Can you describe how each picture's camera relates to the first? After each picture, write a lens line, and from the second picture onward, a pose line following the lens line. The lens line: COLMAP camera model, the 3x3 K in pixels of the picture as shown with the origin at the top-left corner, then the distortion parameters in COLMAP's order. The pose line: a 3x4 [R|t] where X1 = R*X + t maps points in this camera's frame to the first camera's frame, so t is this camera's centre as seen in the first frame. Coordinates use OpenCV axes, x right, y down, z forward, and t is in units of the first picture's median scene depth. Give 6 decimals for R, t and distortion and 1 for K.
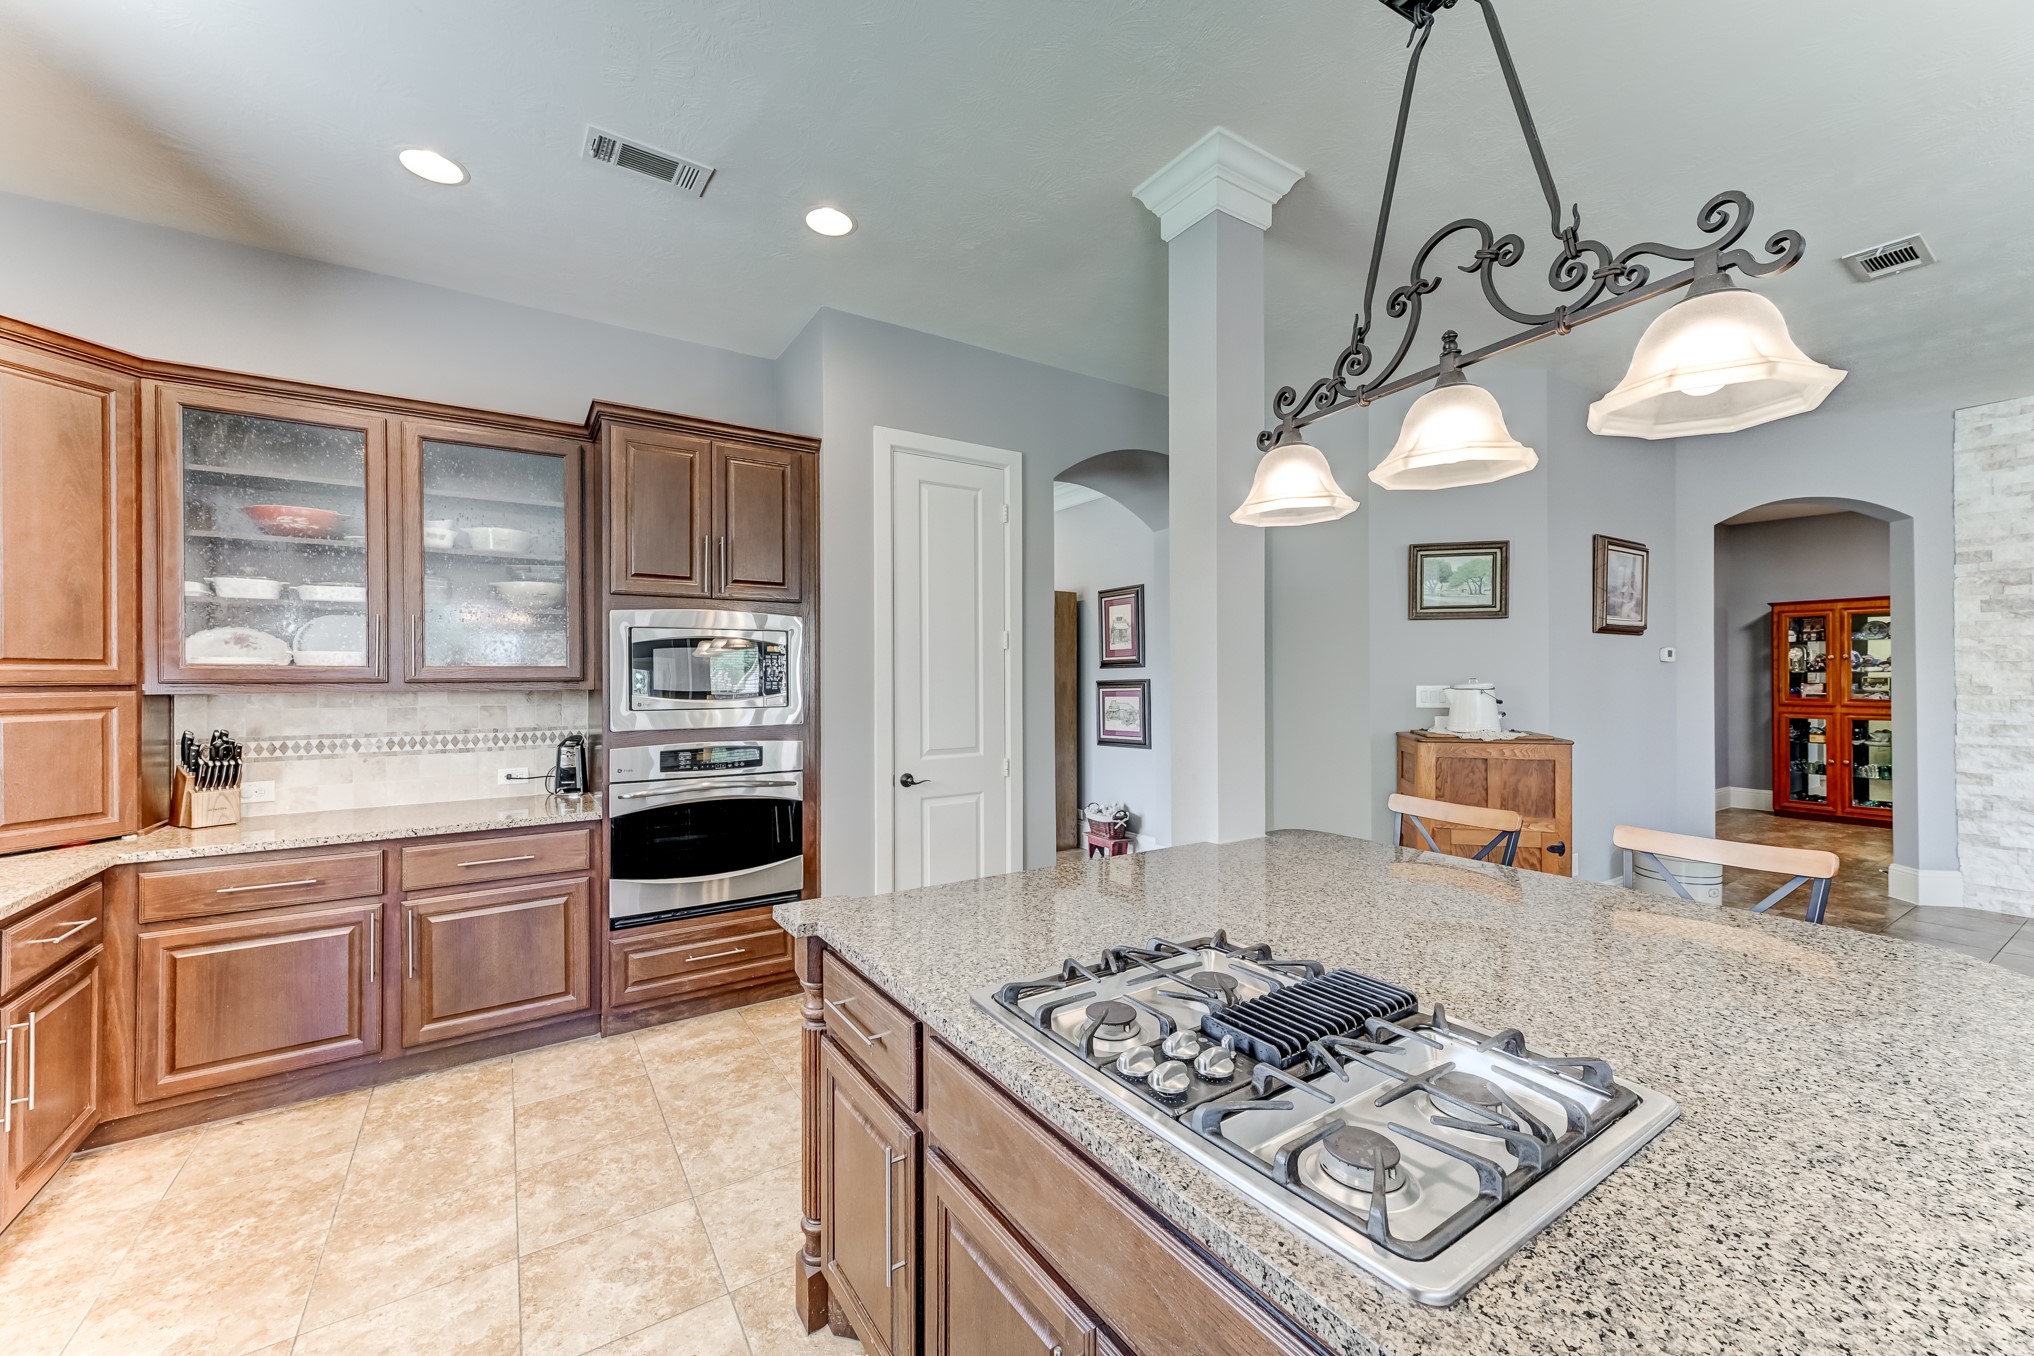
lens RADIAL K [[789.4, 0, 1014.9], [0, 789.4, 675.8], [0, 0, 1]] dist [0.007483, 0.000638]
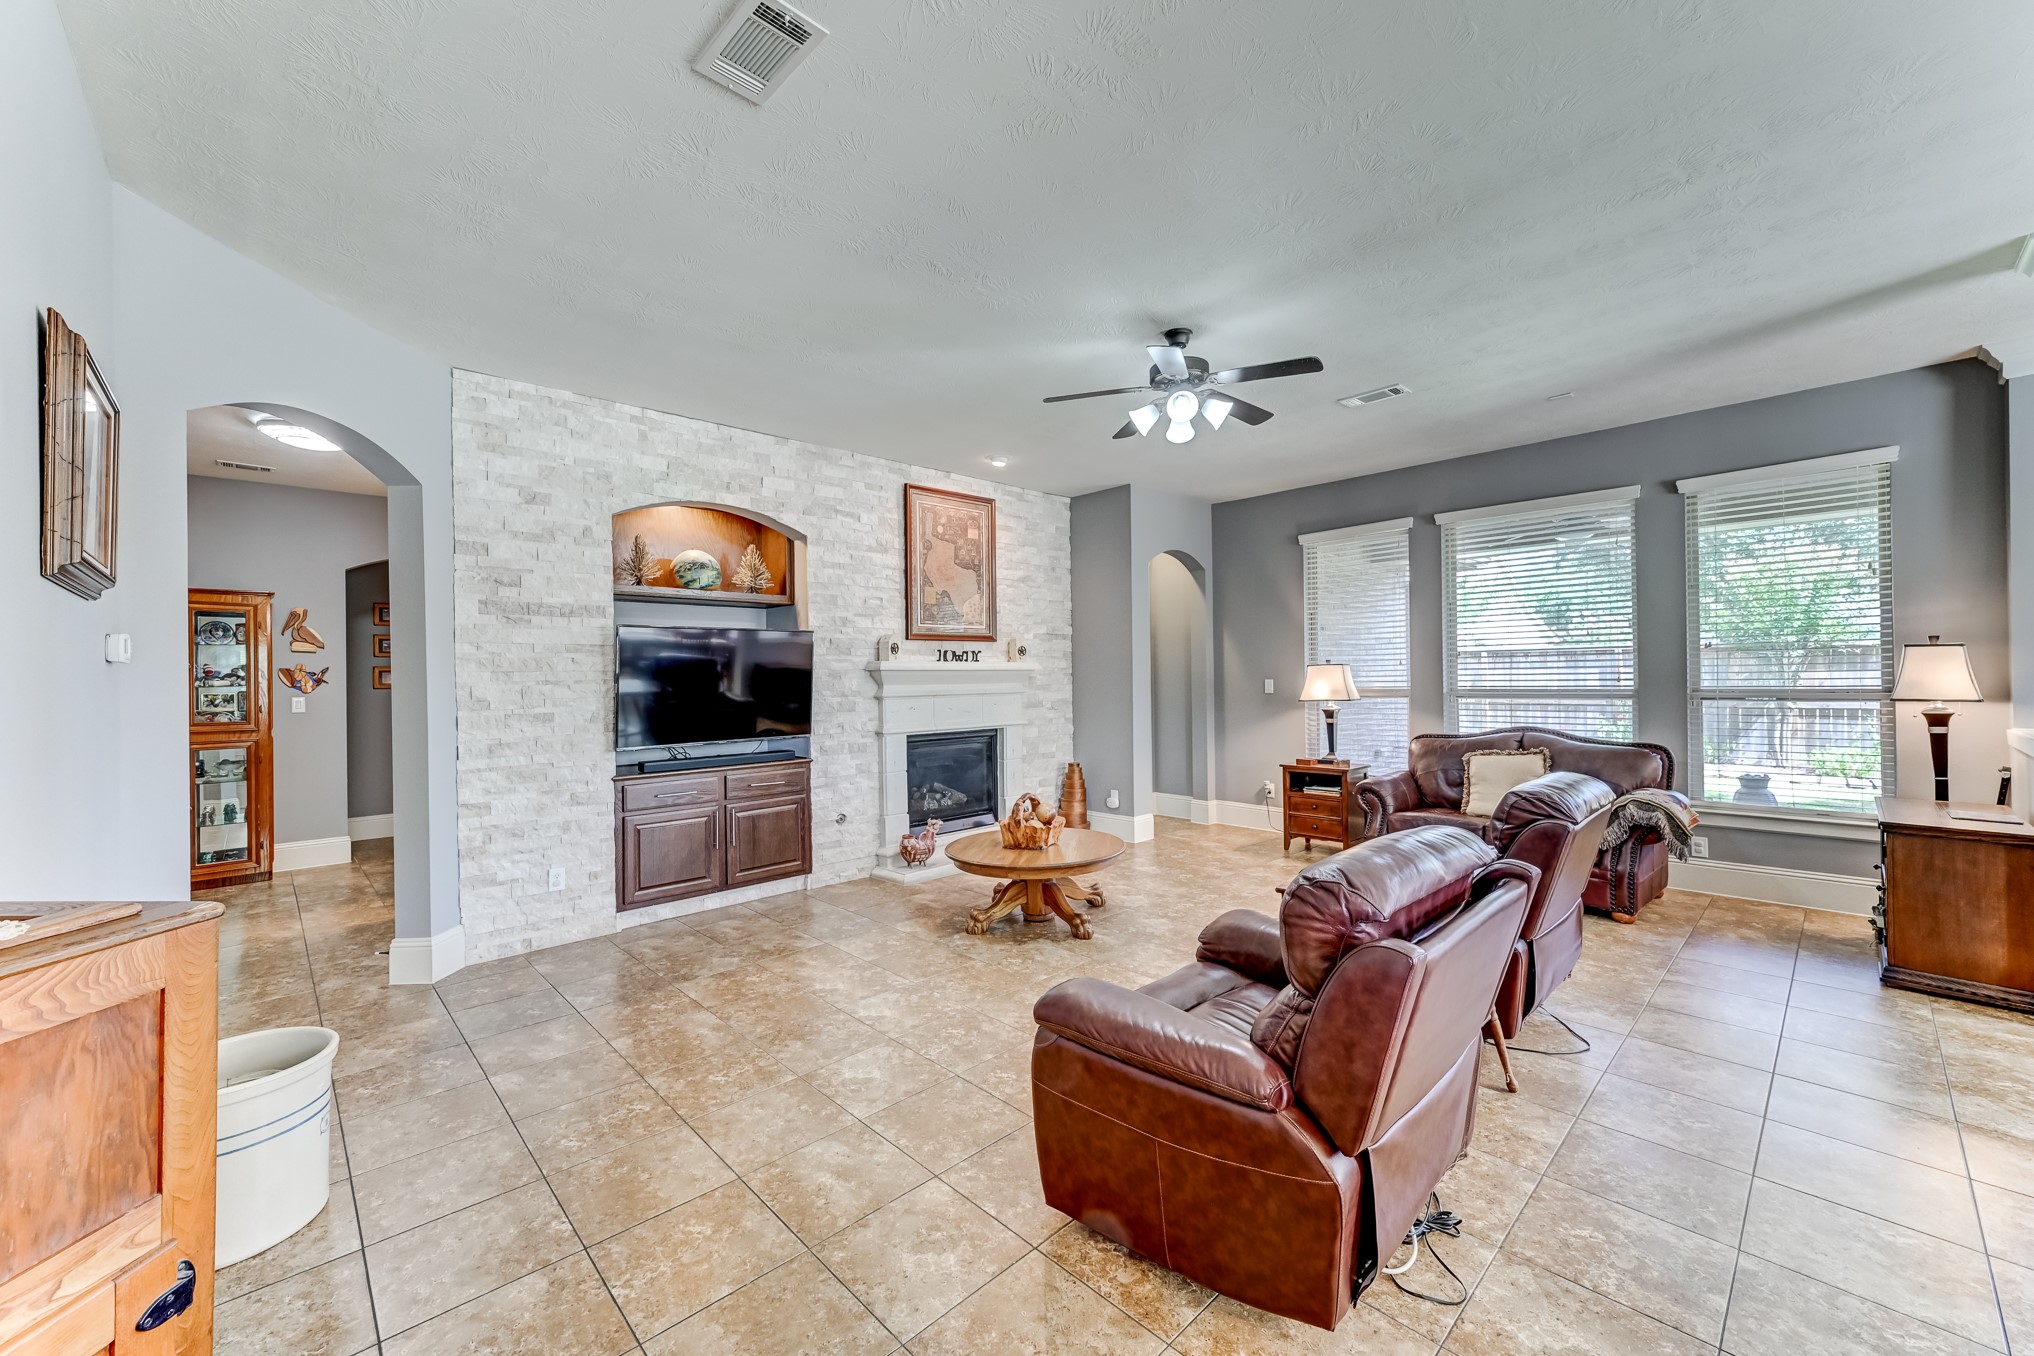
lens RADIAL K [[789.4, 0, 1014.9], [0, 789.4, 675.8], [0, 0, 1]] dist [0.007483, 0.000638]
pose [[-0.179904, 0.009096, 0.983642, 0.423252], [0.012614, 0.999896, -0.006940, 0.000010], [-0.983603, 0.011159, -0.180000, 0.916200]]
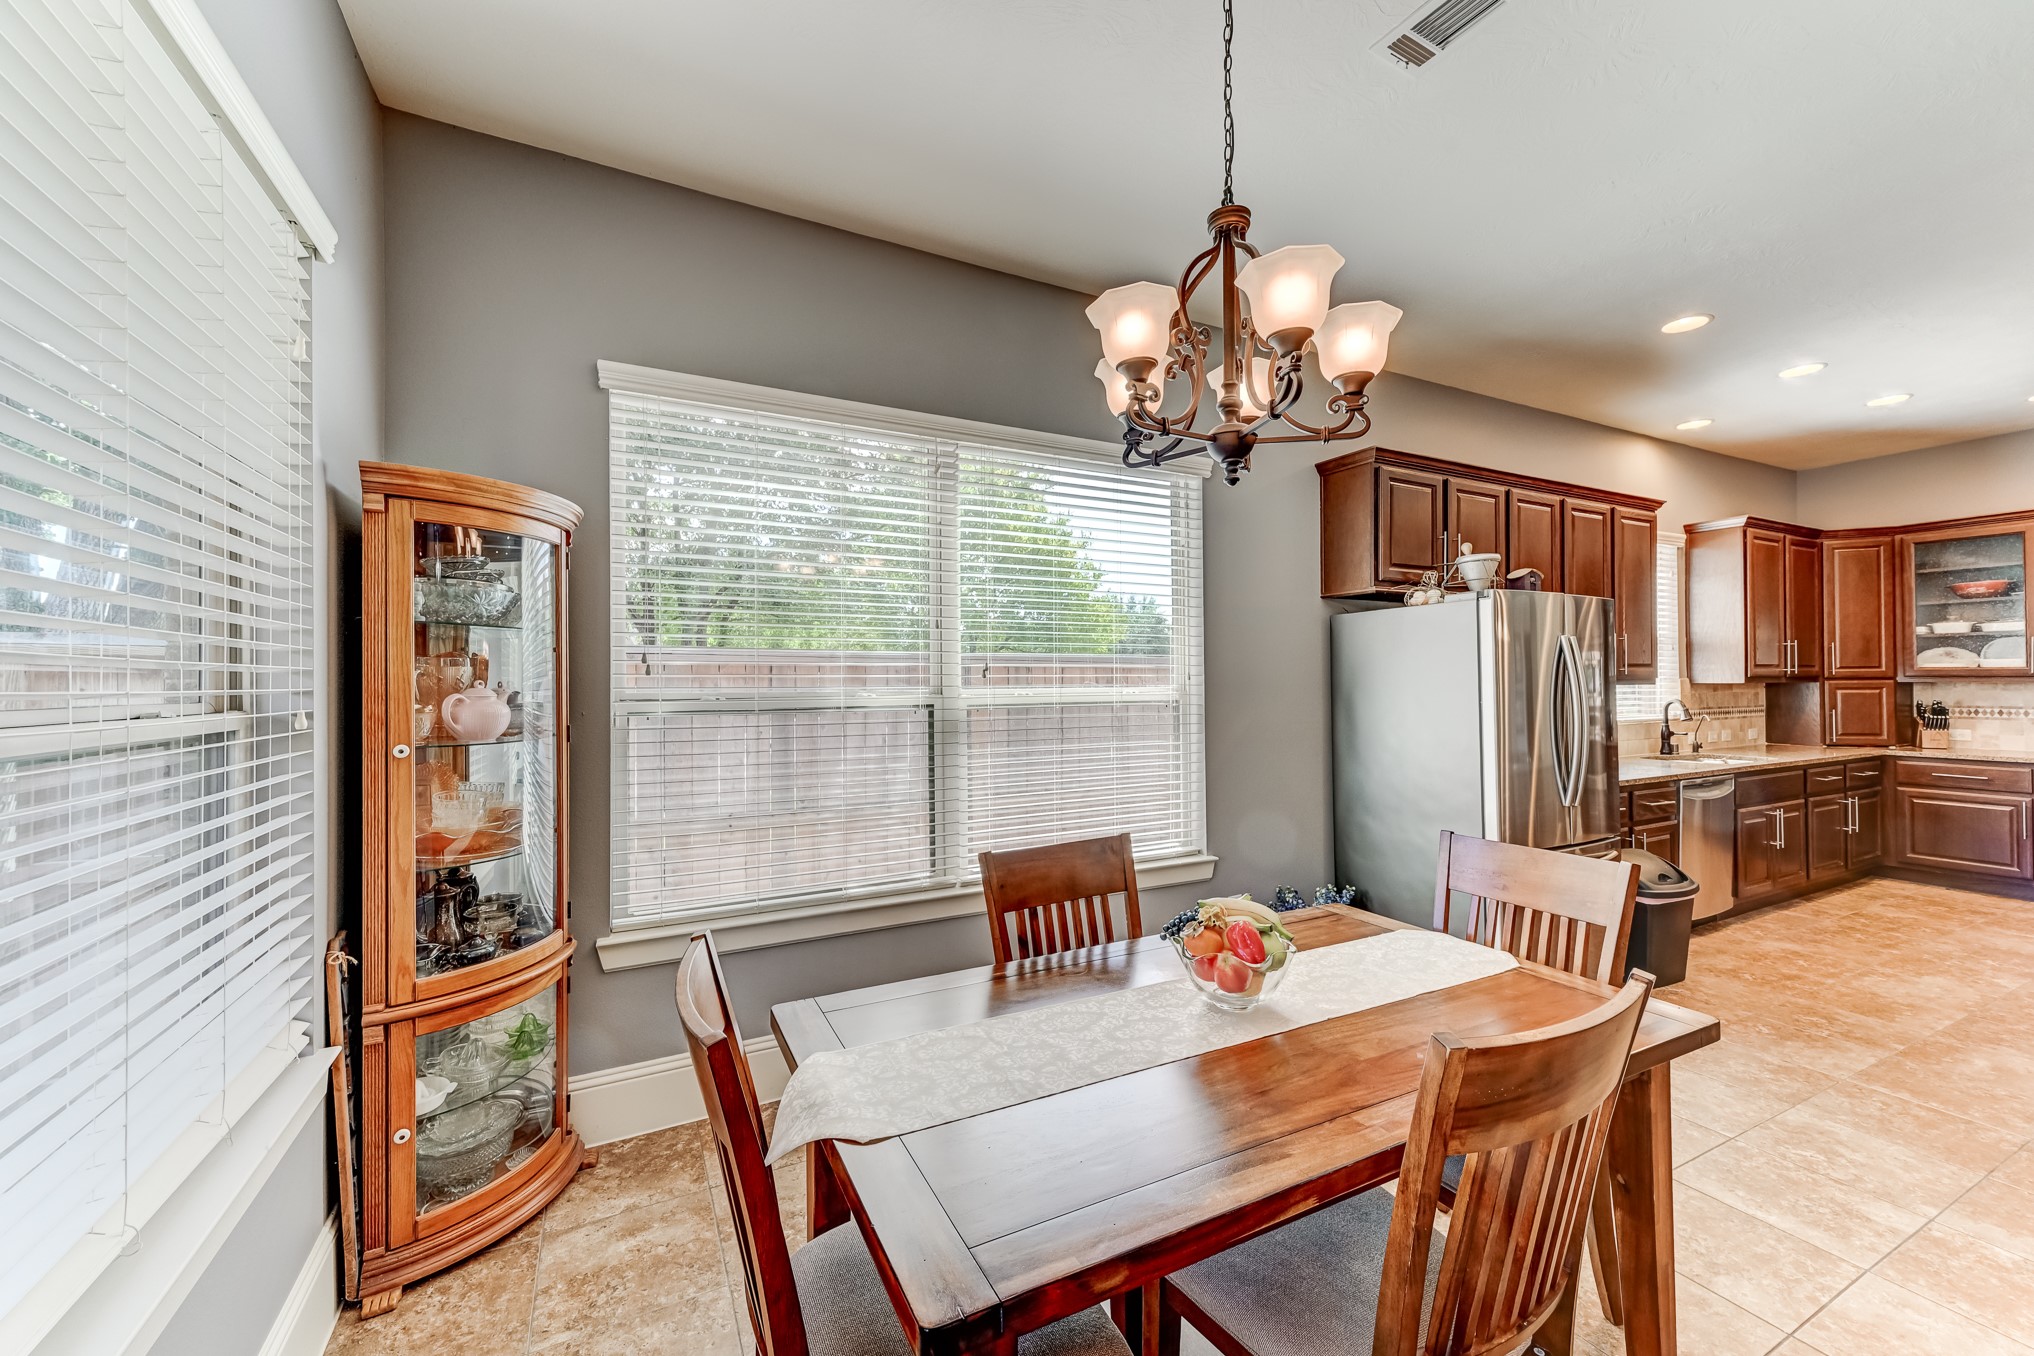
lens RADIAL K [[789.4, 0, 1014.9], [0, 789.4, 675.8], [0, 0, 1]] dist [0.007483, 0.000638]
pose [[-0.105599, -0.002747, -0.994405, 1.105984], [0.010483, 0.999938, -0.003875, -0.008479], [0.994354, -0.010834, -0.105563, -0.971475]]
